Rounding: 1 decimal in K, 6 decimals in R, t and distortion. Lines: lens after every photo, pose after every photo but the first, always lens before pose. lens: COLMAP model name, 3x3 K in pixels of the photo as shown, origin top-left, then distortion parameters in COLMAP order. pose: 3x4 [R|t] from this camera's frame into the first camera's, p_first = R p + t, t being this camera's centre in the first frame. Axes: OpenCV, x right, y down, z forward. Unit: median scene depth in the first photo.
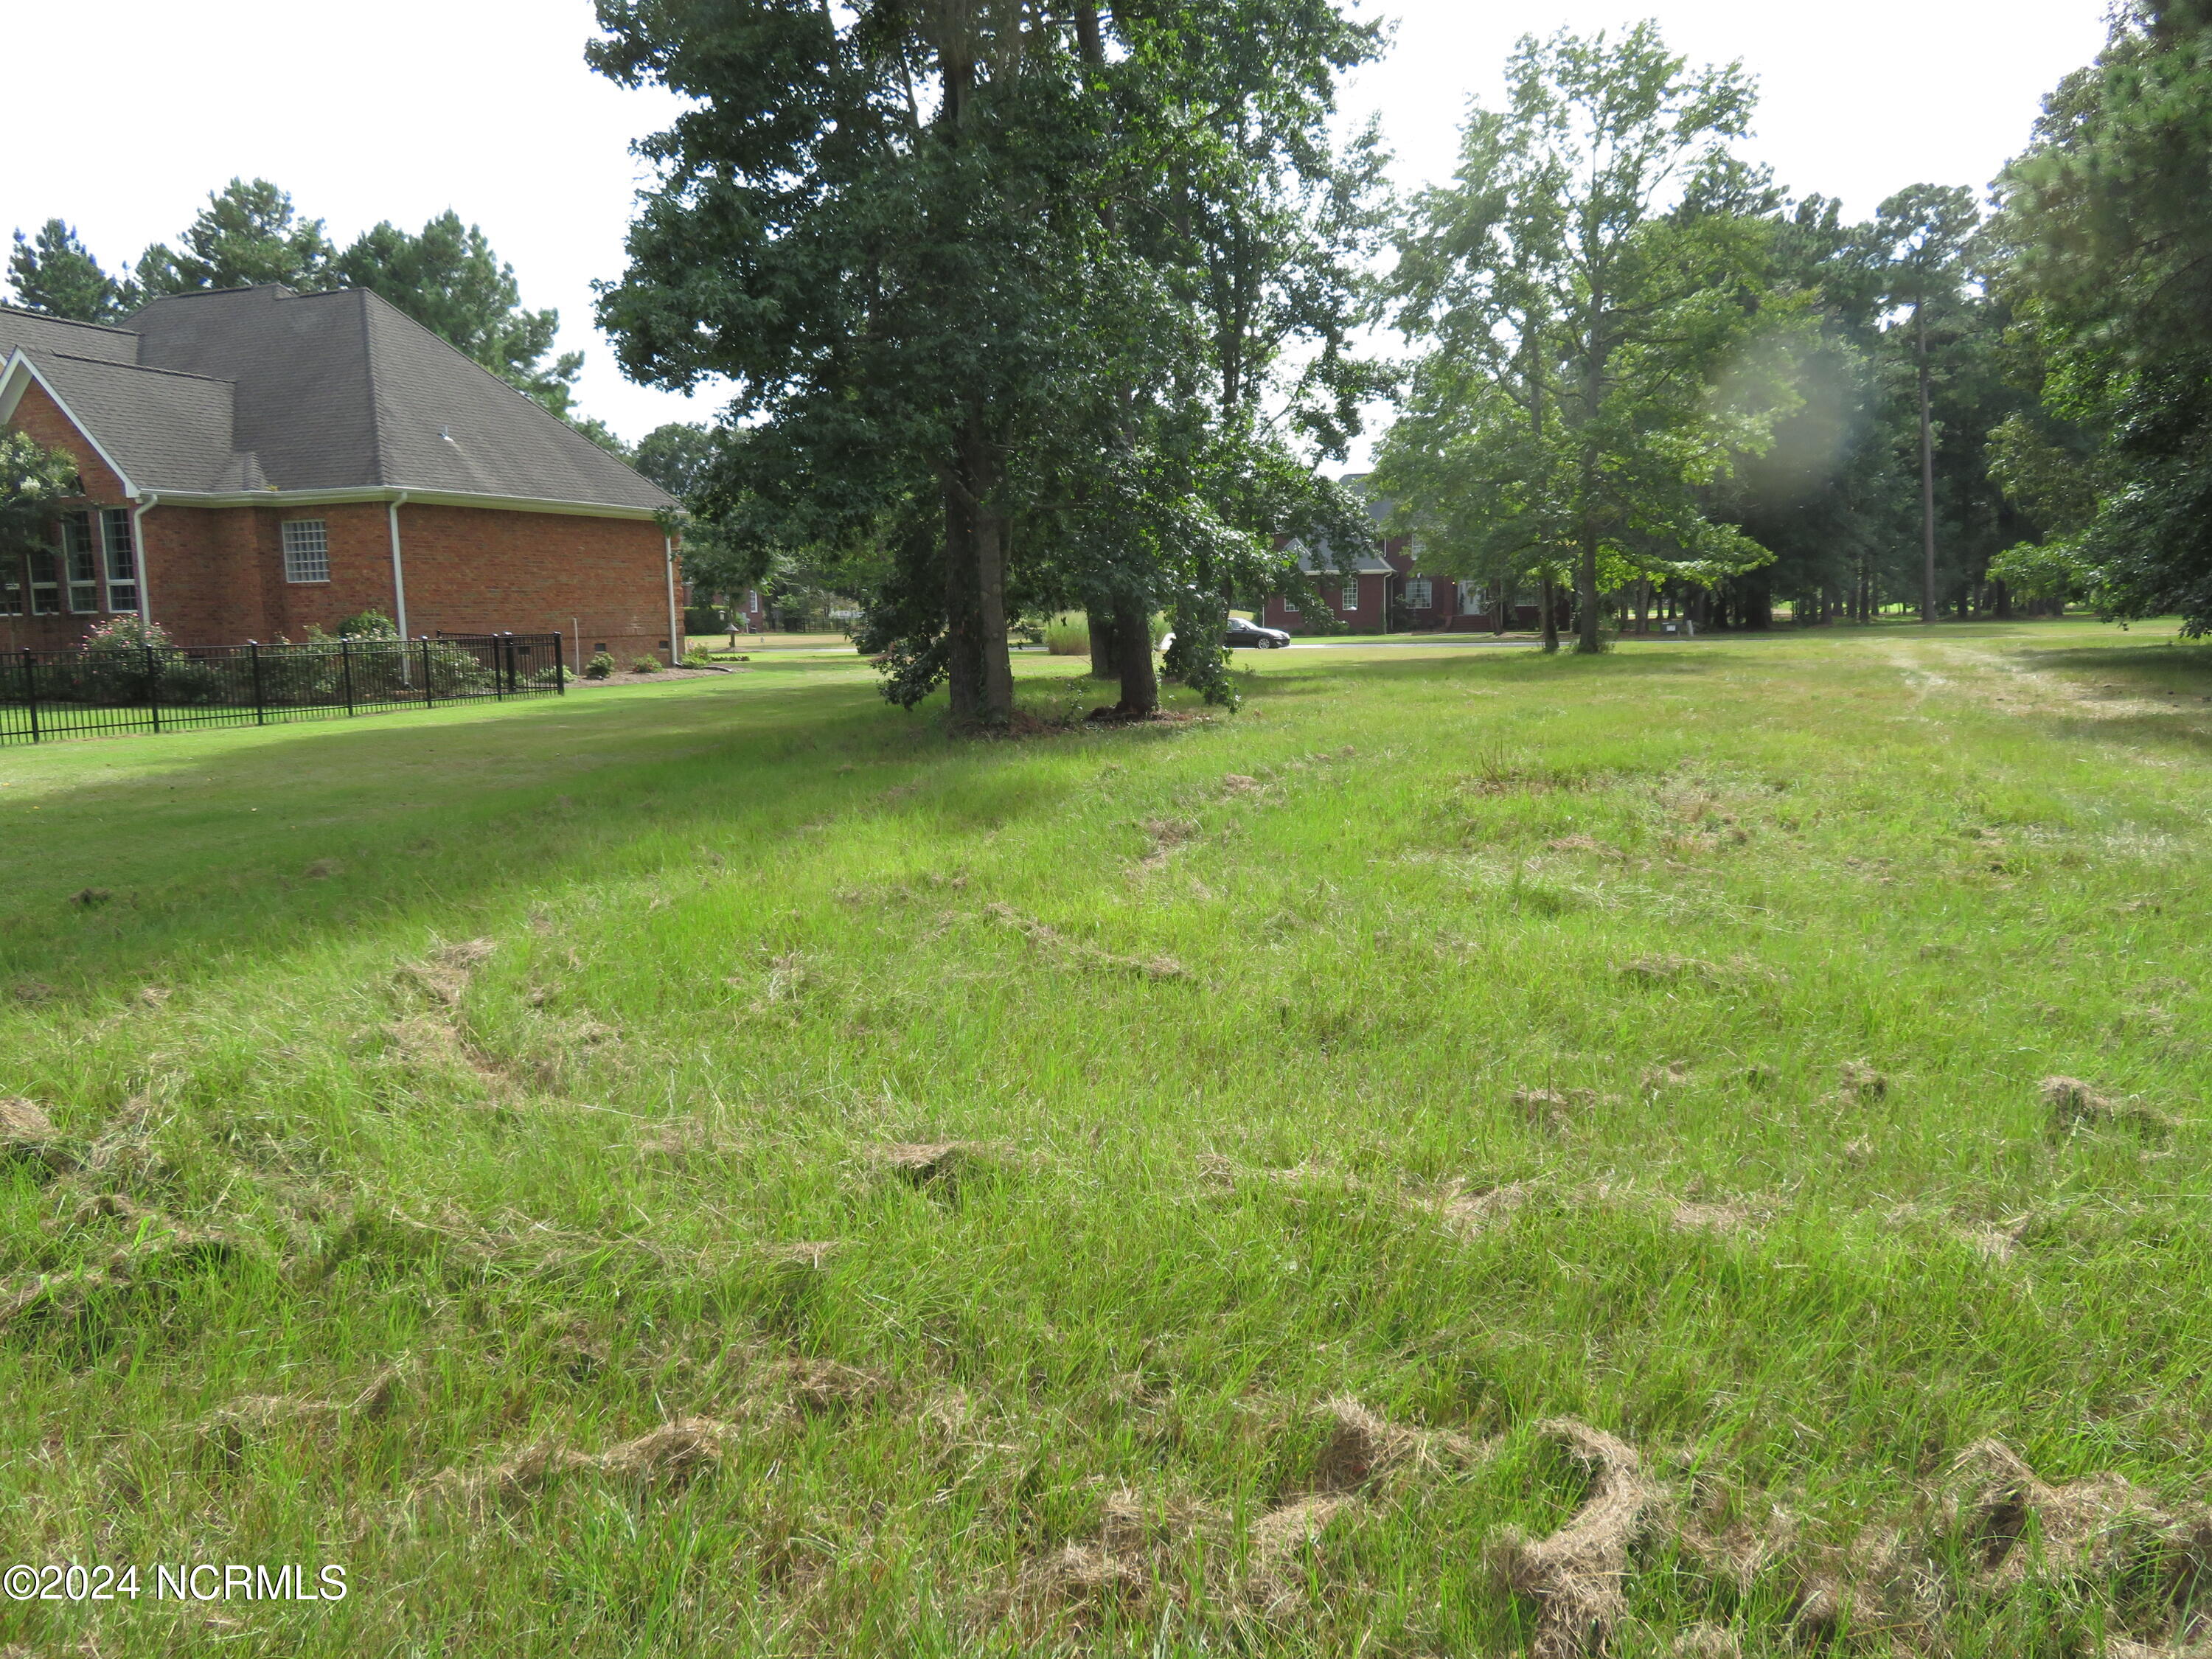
lens RADIAL K [[1601.1, 0, 1111.6], [0, 1601.1, 837.7], [0, 0, 1]] dist [0.000327, 0.003685]
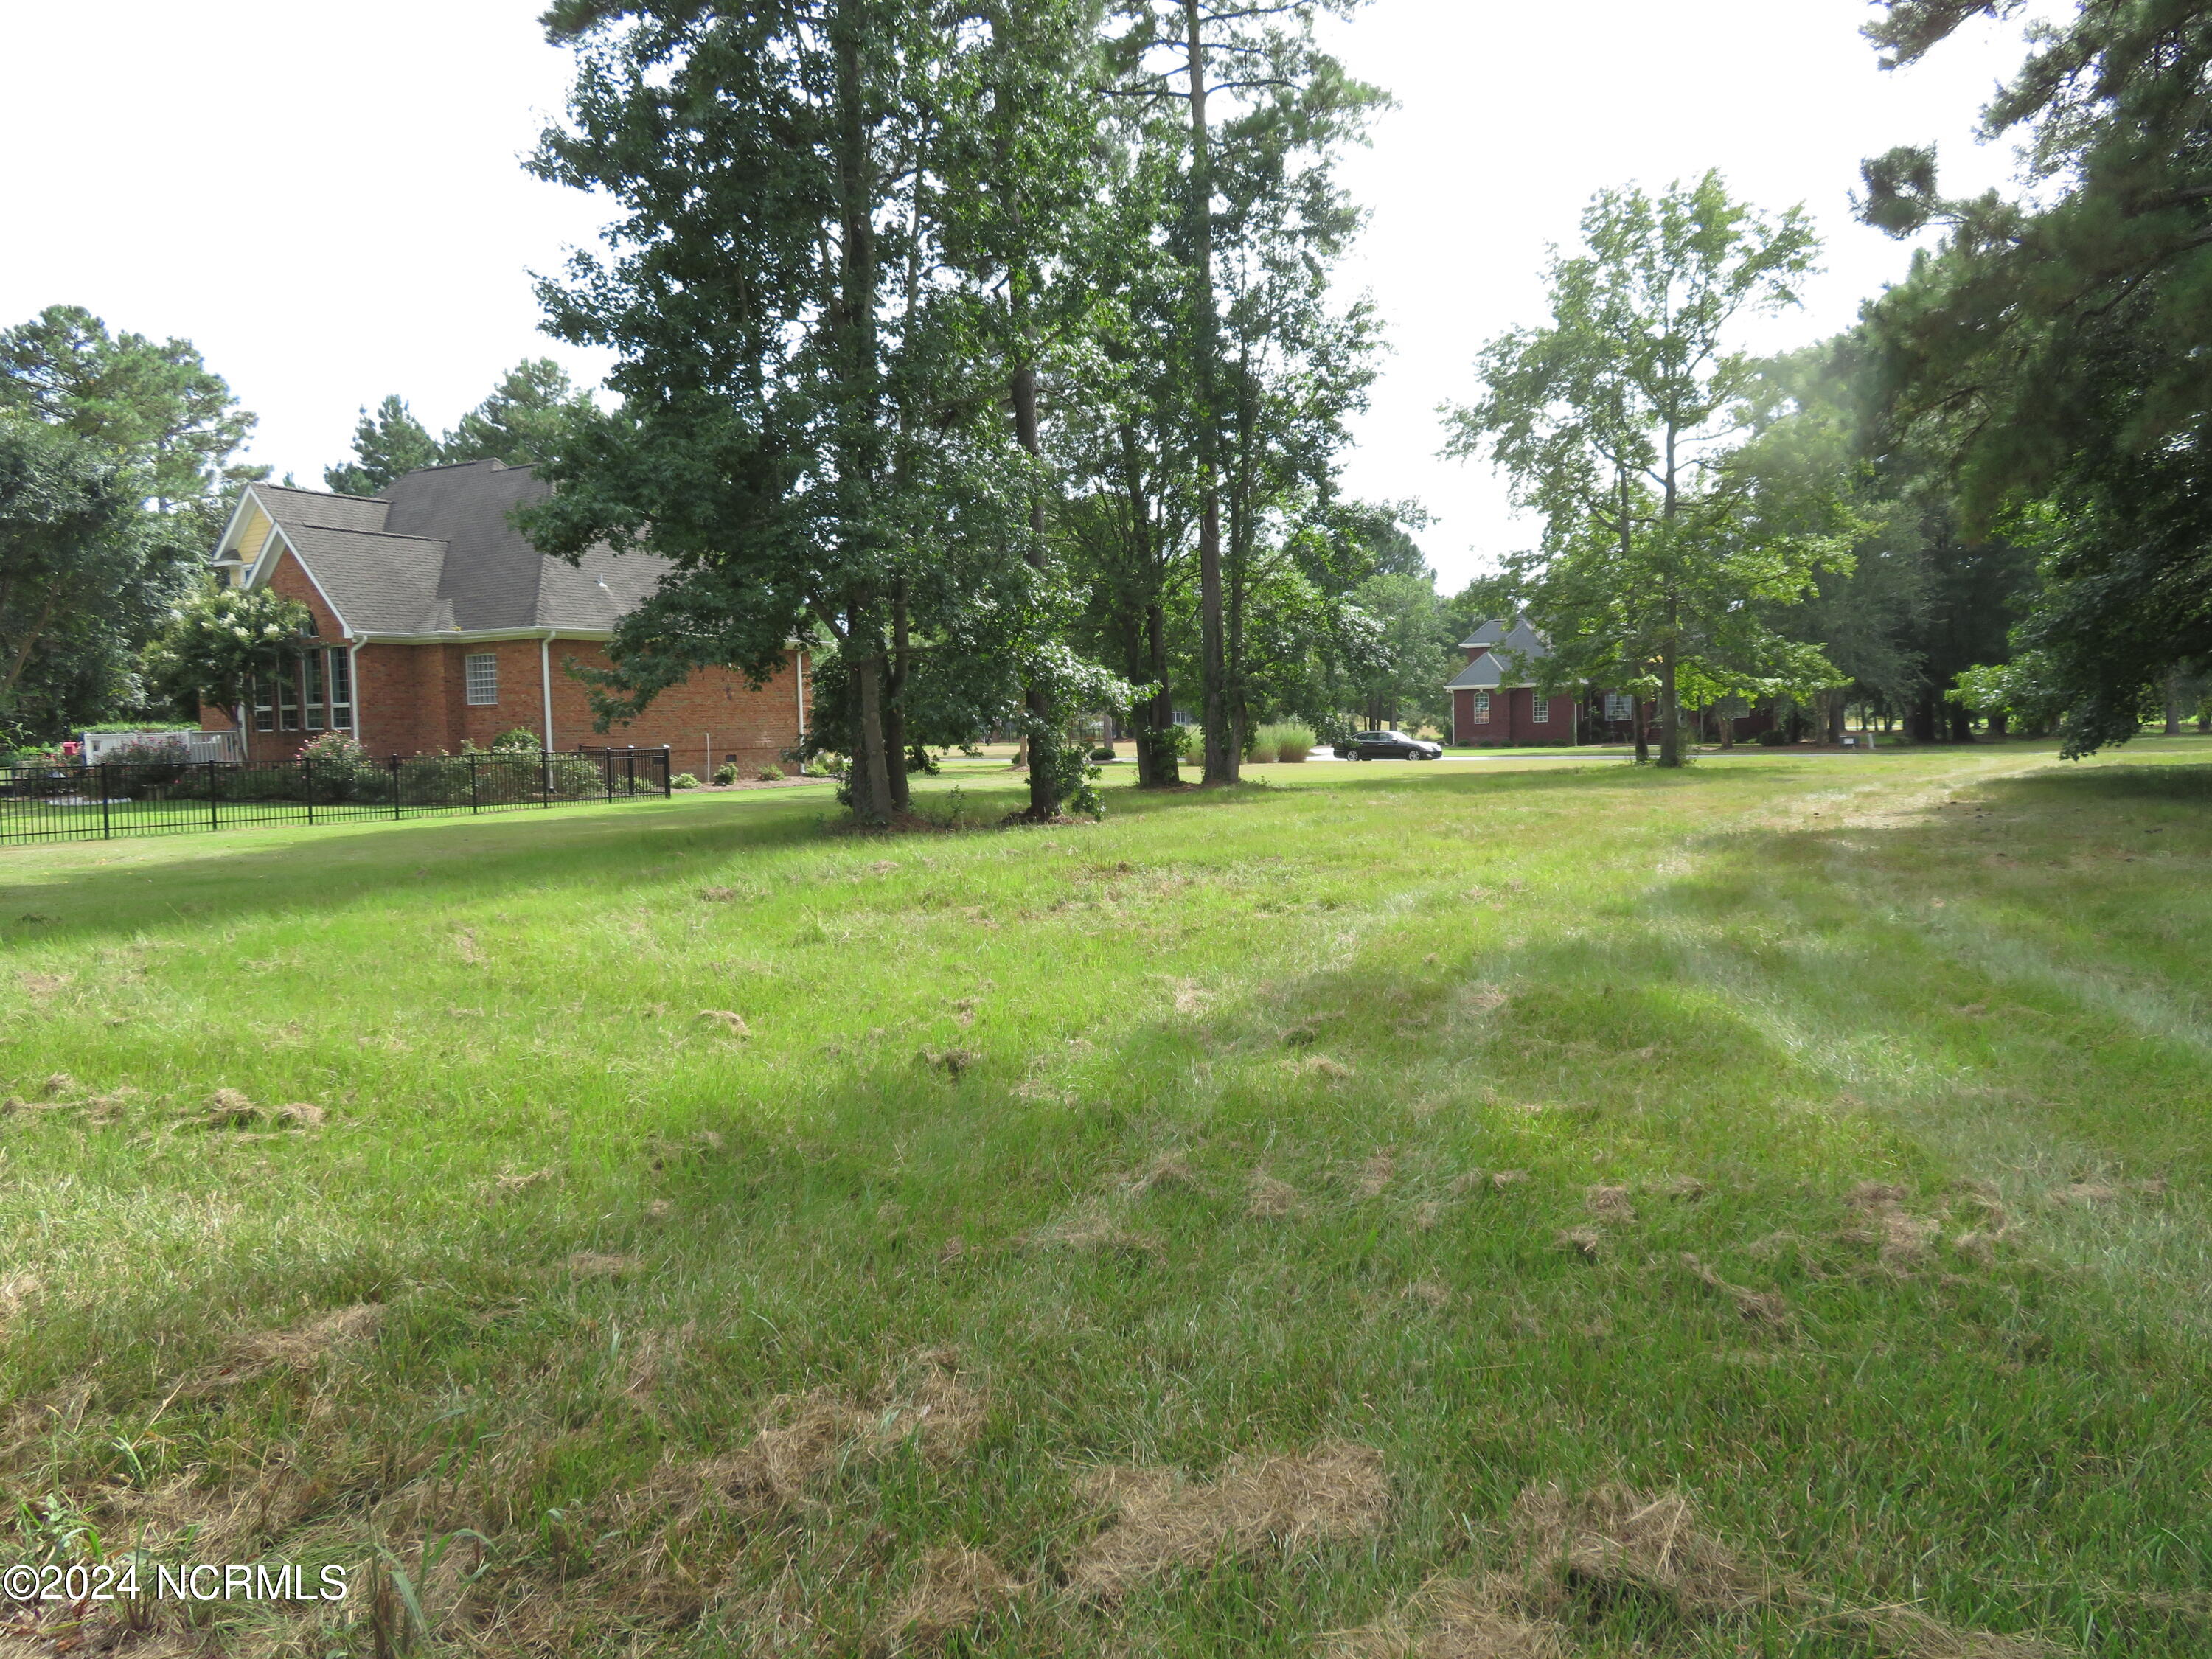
lens RADIAL K [[1616.9, 0, 1106.0], [0, 1616.9, 829.5], [0, 0, 1]] dist [-0.007634, 0.003137]
pose [[0.982251, 0.013077, -0.187113, 0.191658], [-0.026587, 0.997202, -0.069874, 0.007895], [0.185676, 0.073608, 0.979850, -0.103456]]
